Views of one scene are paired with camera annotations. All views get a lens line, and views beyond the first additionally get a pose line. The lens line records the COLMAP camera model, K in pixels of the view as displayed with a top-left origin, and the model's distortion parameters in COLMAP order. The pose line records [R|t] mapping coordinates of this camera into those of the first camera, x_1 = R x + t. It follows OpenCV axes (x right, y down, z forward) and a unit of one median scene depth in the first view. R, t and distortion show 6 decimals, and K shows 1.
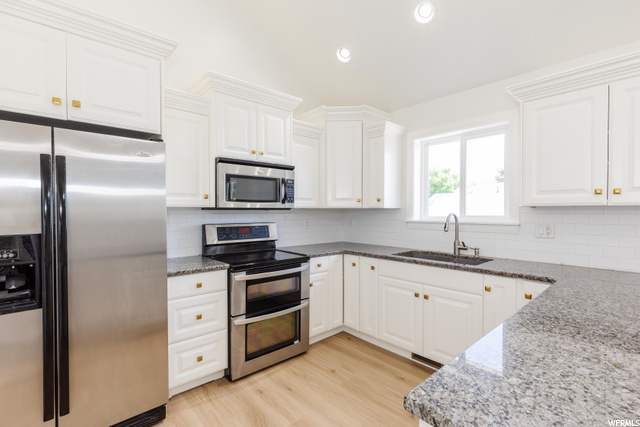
lens RADIAL K [[299.3, 0, 323.8], [0, 299.3, 213.0], [0, 0, 1]] dist [0.009805, -0.001281]
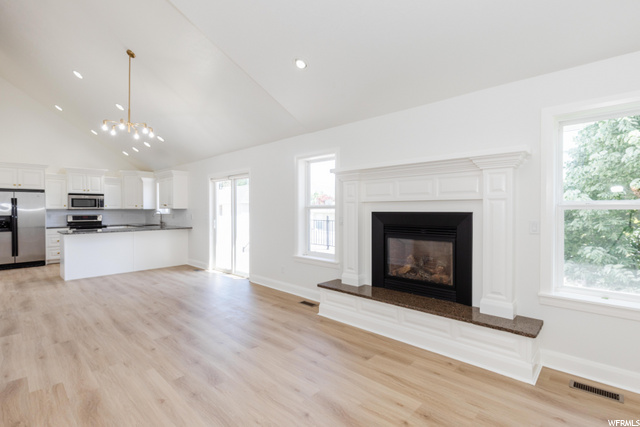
lens RADIAL K [[299.3, 0, 319.6], [0, 299.3, 213.0], [0, 0, 1]] dist [0.009805, -0.001281]
pose [[0.996826, -0.006679, 0.079336, 1.792639], [0.007270, 0.999948, -0.007174, 0.057512], [-0.079284, 0.007728, 0.996822, -2.098279]]
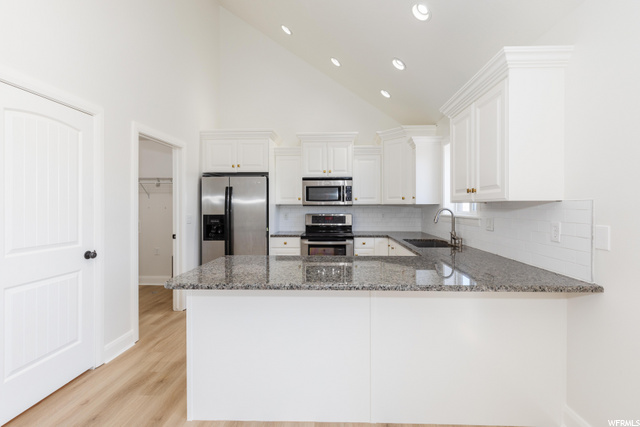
lens RADIAL K [[299.3, 0, 330.5], [0, 299.3, 205.4], [0, 0, 1]] dist [0.009805, -0.001281]
pose [[0.718444, -0.004421, -0.695571, 0.931388], [-0.003298, 0.999947, -0.009762, 0.003545], [0.695577, 0.009308, 0.718391, -0.185485]]
